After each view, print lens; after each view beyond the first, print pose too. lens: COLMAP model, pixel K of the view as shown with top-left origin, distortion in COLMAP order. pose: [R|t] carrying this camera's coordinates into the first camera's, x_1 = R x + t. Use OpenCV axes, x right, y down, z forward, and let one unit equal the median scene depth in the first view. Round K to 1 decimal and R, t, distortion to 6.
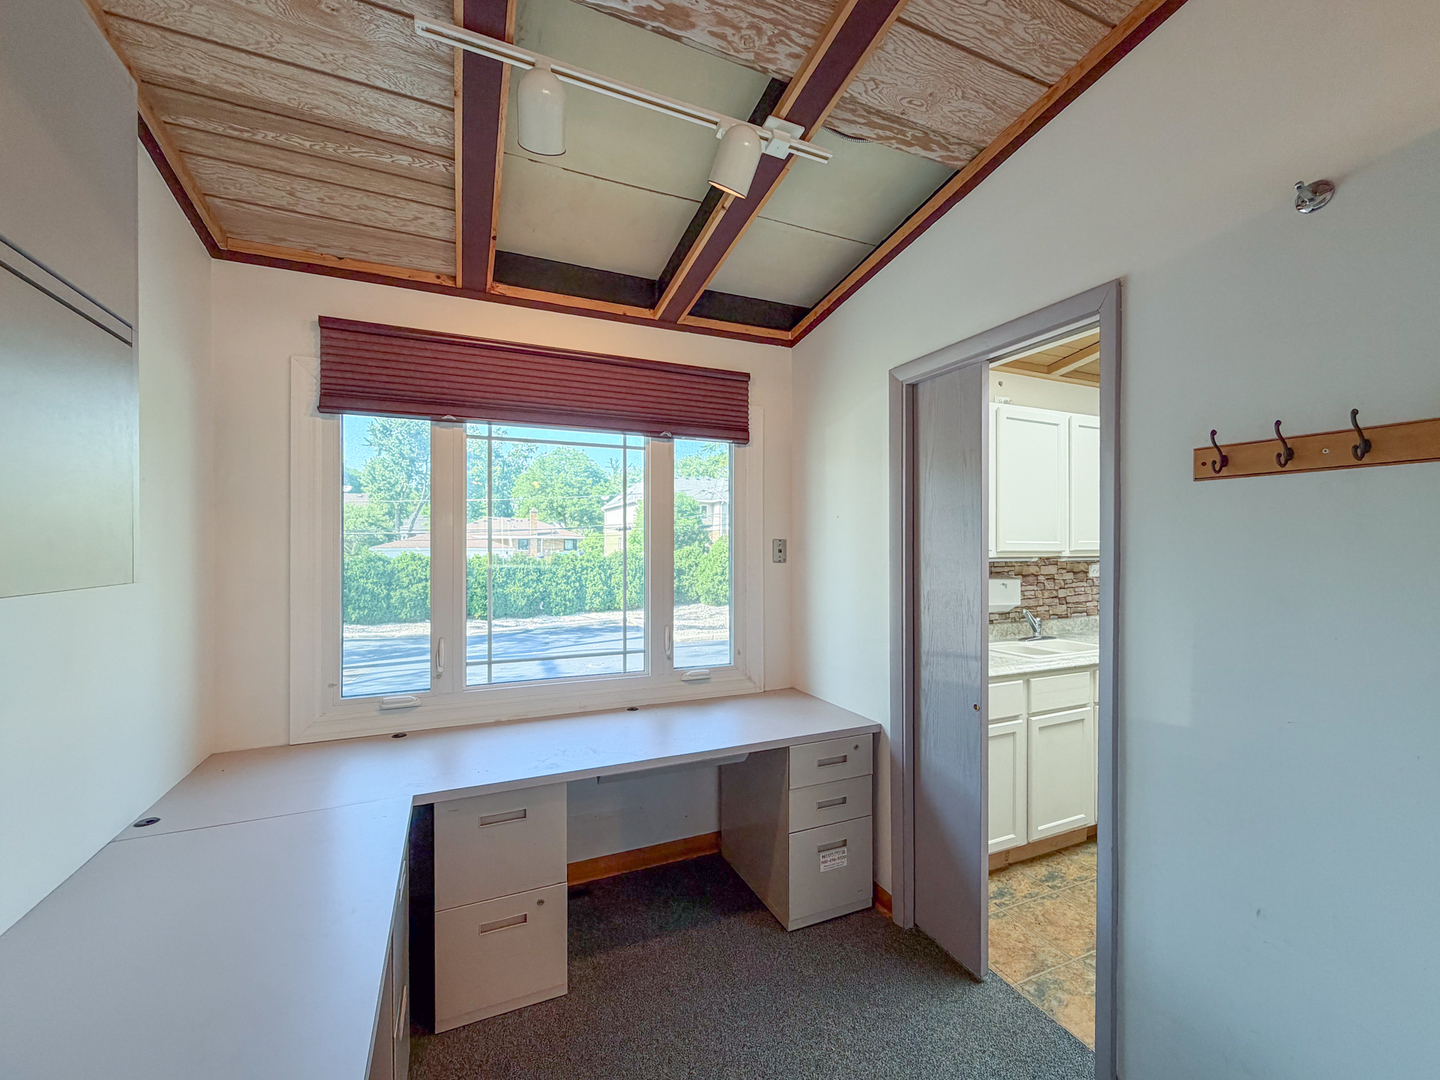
lens RADIAL K [[657.9, 0, 720.0], [0, 657.9, 540.0], [0, 0, 1]] dist [-0.027223, 0.000052]
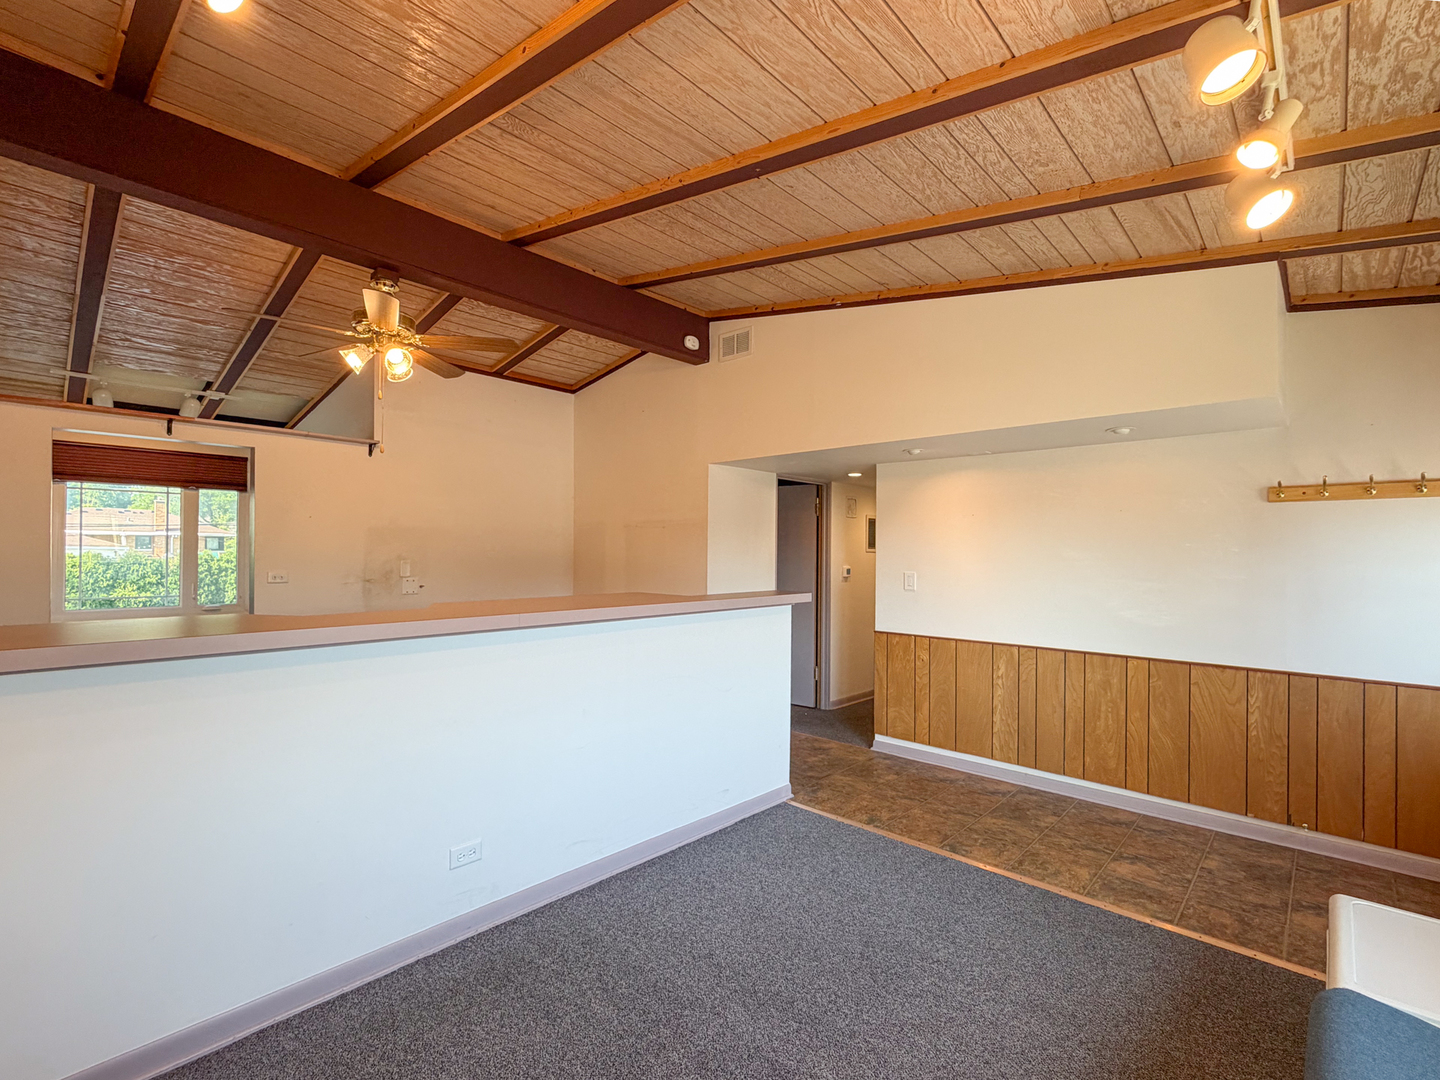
lens RADIAL K [[657.9, 0, 720.0], [0, 657.9, 540.0], [0, 0, 1]] dist [-0.027223, 0.000052]
pose [[0.905317, 0.012314, 0.424558, 0.526828], [-0.011154, 0.999924, -0.005218, -0.008922], [-0.424590, -0.000012, 0.905386, -1.436367]]
